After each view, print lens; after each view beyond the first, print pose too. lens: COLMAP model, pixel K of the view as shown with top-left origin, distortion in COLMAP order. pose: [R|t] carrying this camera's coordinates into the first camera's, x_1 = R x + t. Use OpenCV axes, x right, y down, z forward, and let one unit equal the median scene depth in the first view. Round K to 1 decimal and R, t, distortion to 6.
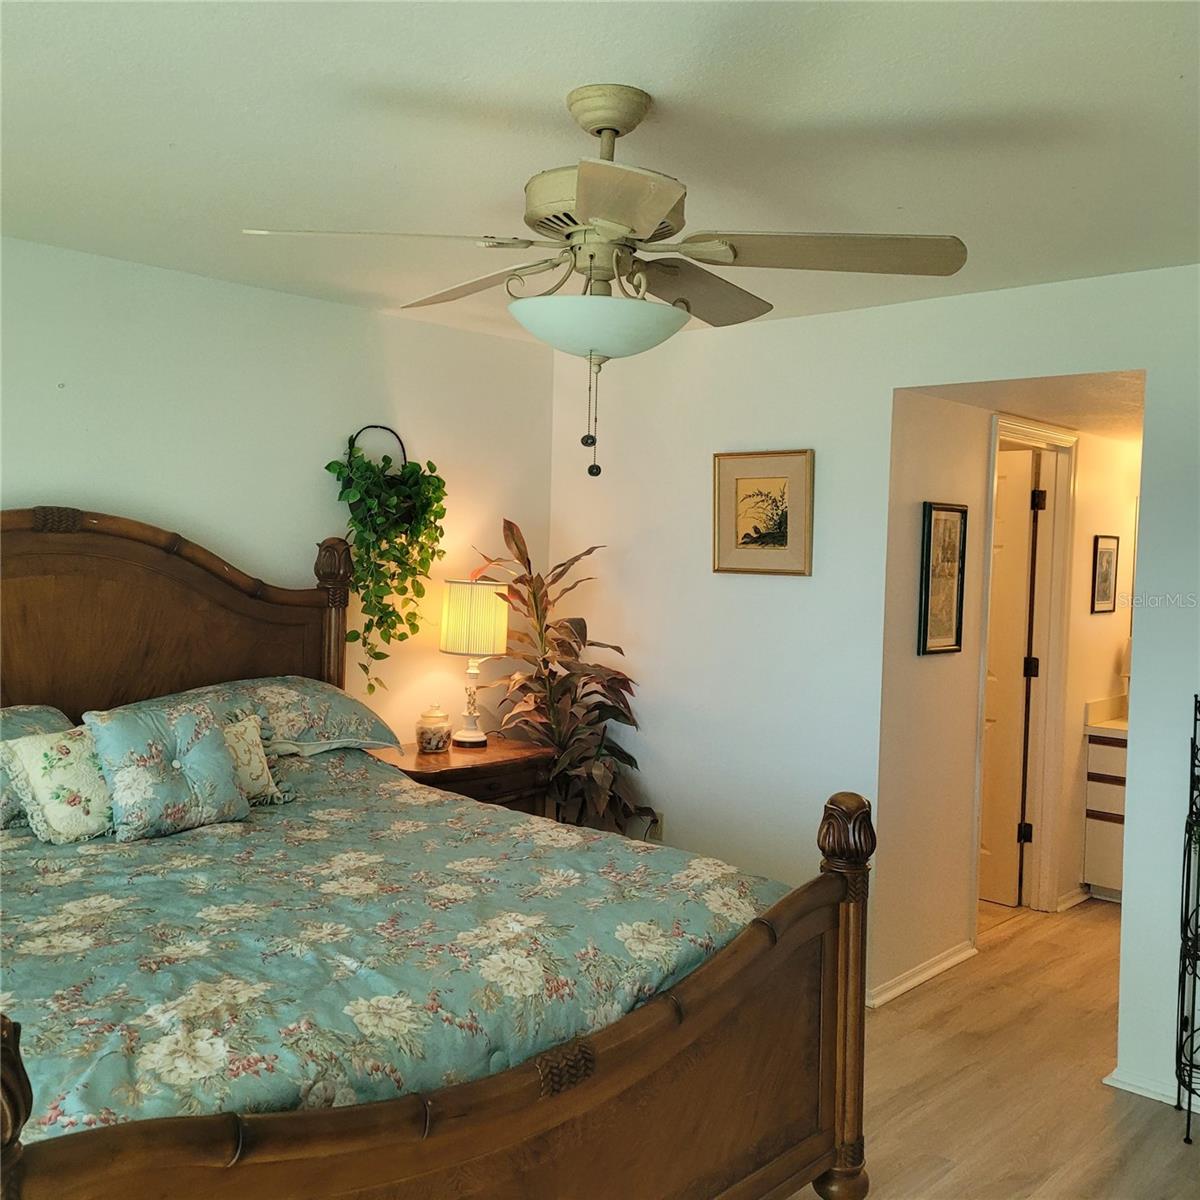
lens RADIAL K [[1193.8, 0, 603.1], [0, 1193.8, 597.8], [0, 0, 1]] dist [0.010602, 0.000000]
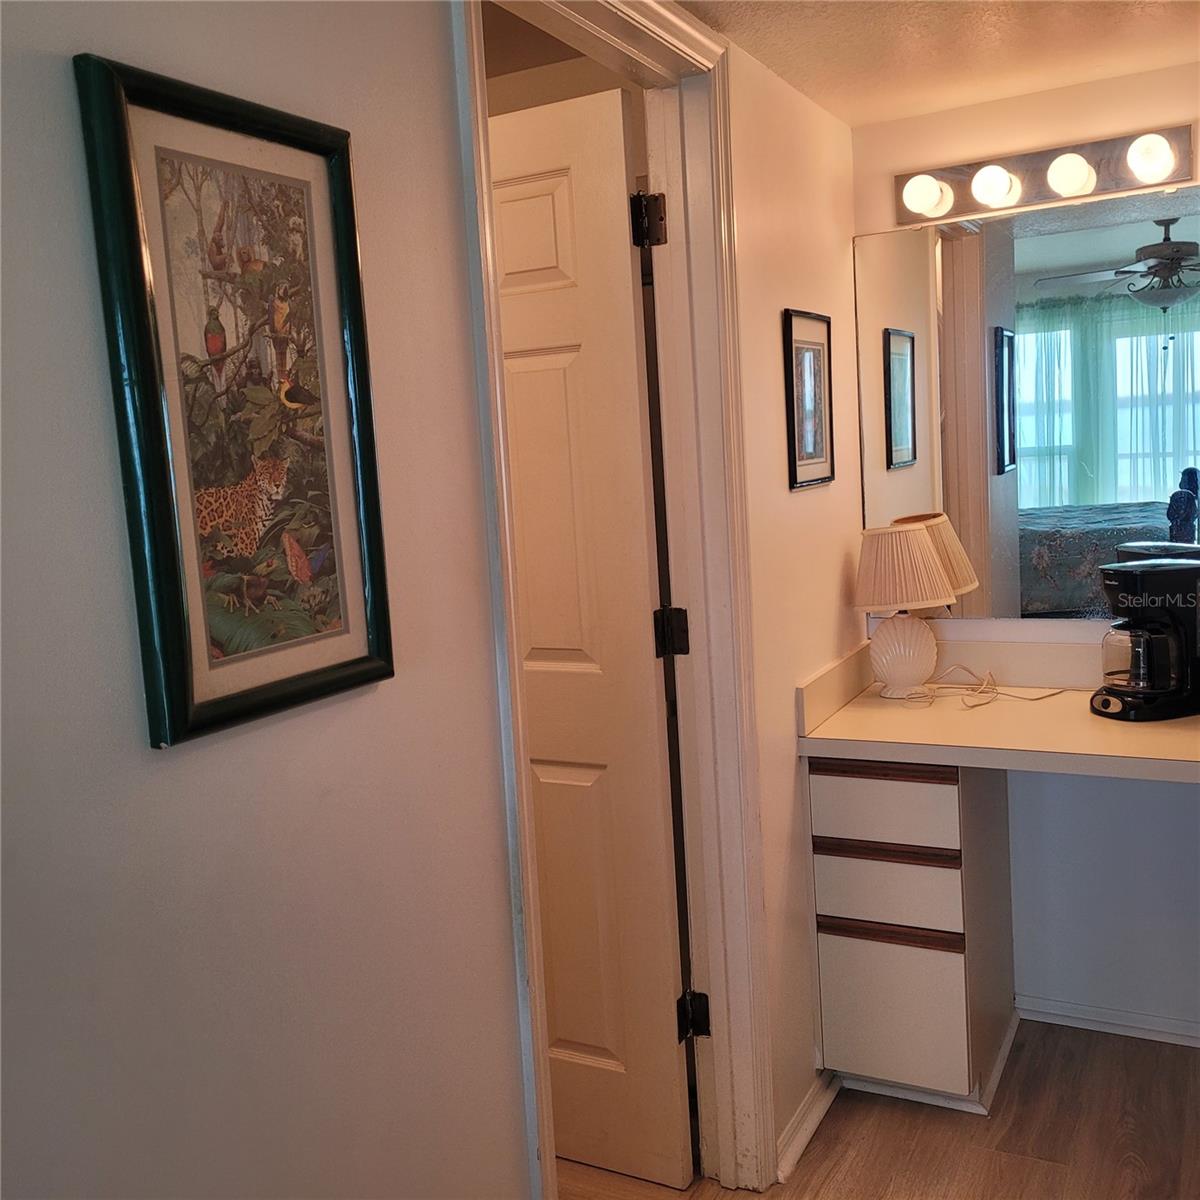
lens RADIAL K [[1193.8, 0, 597.9], [0, 1193.8, 599.4], [0, 0, 1]] dist [0.010602, 0.000000]
pose [[0.962433, -0.119863, 0.243631, 0.230704], [0.099281, 0.990503, 0.095114, 0.004526], [-0.252718, -0.067353, 0.965193, 0.598407]]
